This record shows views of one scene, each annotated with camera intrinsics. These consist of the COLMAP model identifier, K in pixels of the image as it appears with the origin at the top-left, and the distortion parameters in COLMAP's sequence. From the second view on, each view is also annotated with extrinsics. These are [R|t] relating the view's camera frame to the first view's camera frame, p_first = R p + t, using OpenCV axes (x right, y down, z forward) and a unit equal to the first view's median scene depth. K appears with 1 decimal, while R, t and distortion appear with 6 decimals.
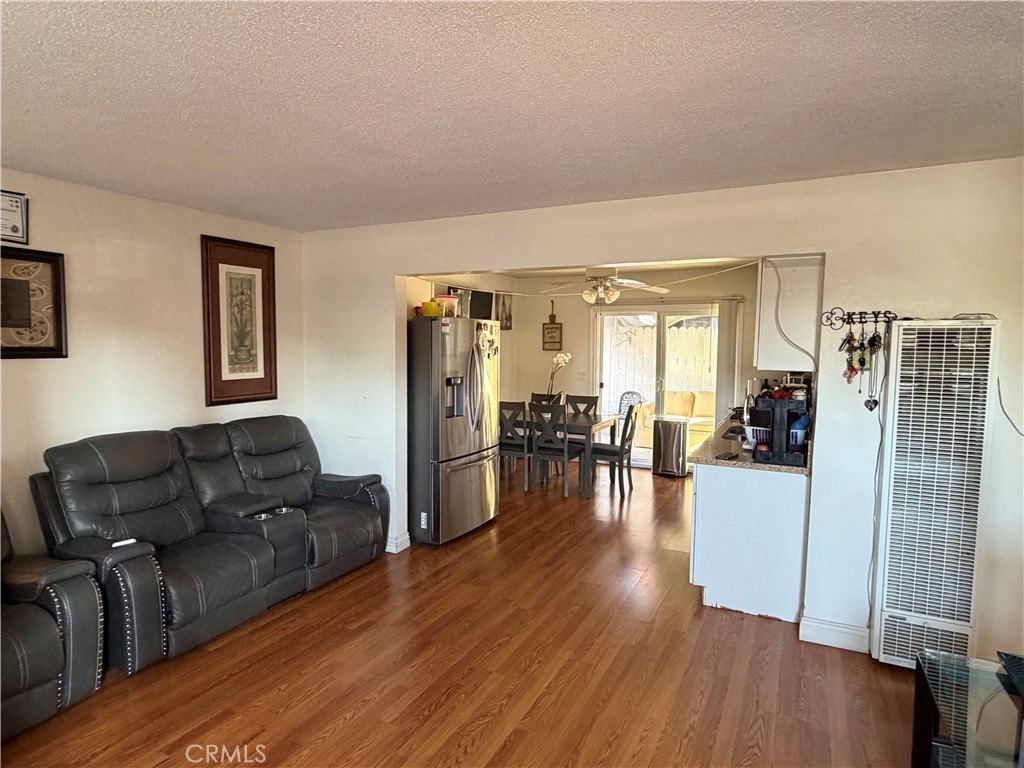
lens RADIAL K [[576.6, 0, 516.2], [0, 576.6, 386.3], [0, 0, 1]] dist [-0.000359, 0.000727]
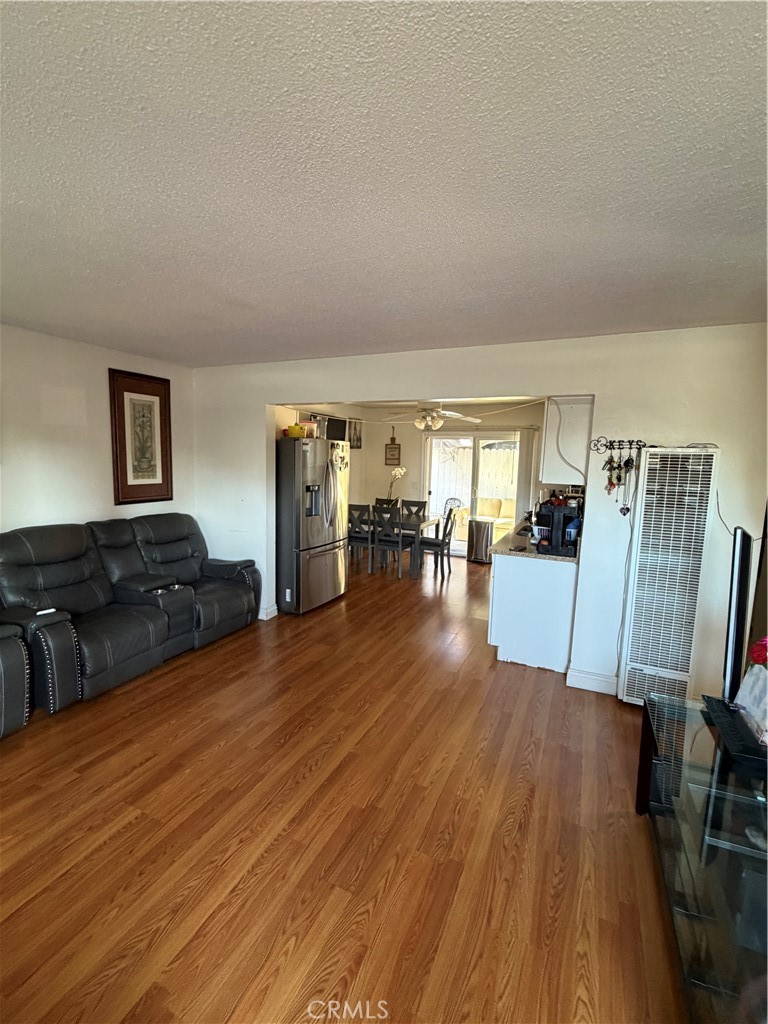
lens RADIAL K [[444.2, 0, 384.8], [0, 444.2, 510.9], [0, 0, 1]] dist [-0.000875, 0.000333]
pose [[0.999236, 0.013132, 0.036799, 0.022495], [-0.014665, 0.999023, 0.041690, -0.002310], [-0.036216, -0.042197, 0.998453, 0.001646]]
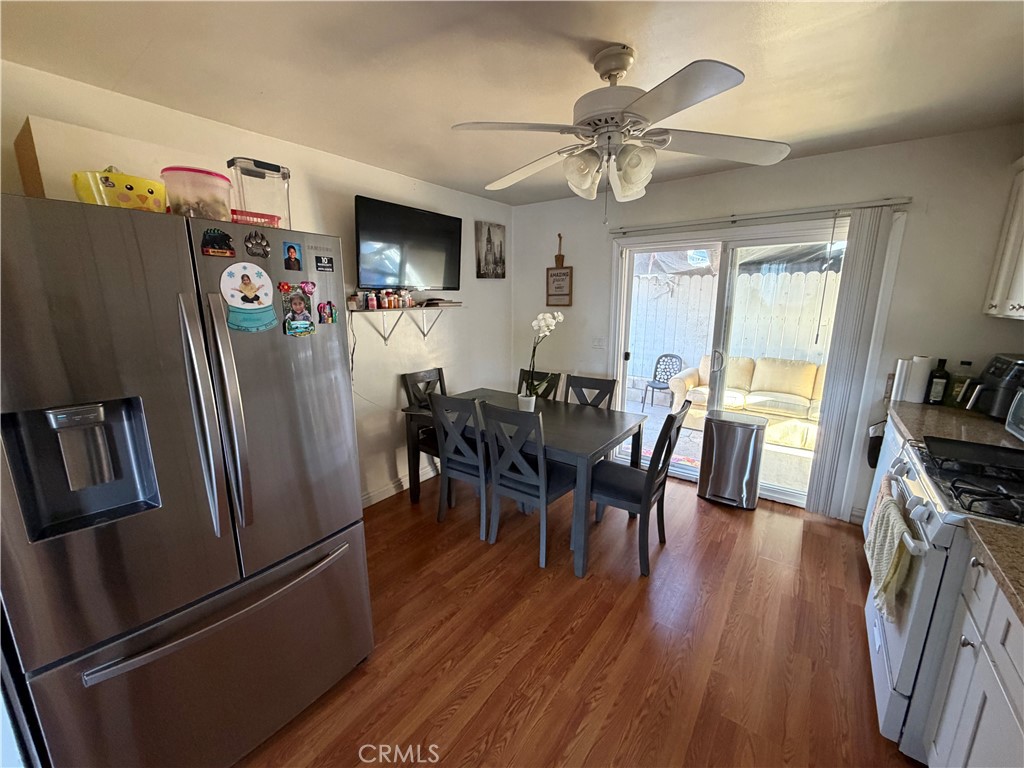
lens RADIAL K [[414.6, 0, 511.0], [0, 414.6, 381.7], [0, 0, 1]] dist [0.003475, -0.001138]
pose [[0.986594, 0.024969, -0.161273, 0.202937], [-0.005654, 0.992863, 0.119129, -0.067547], [0.163097, -0.116620, 0.979693, 1.064539]]
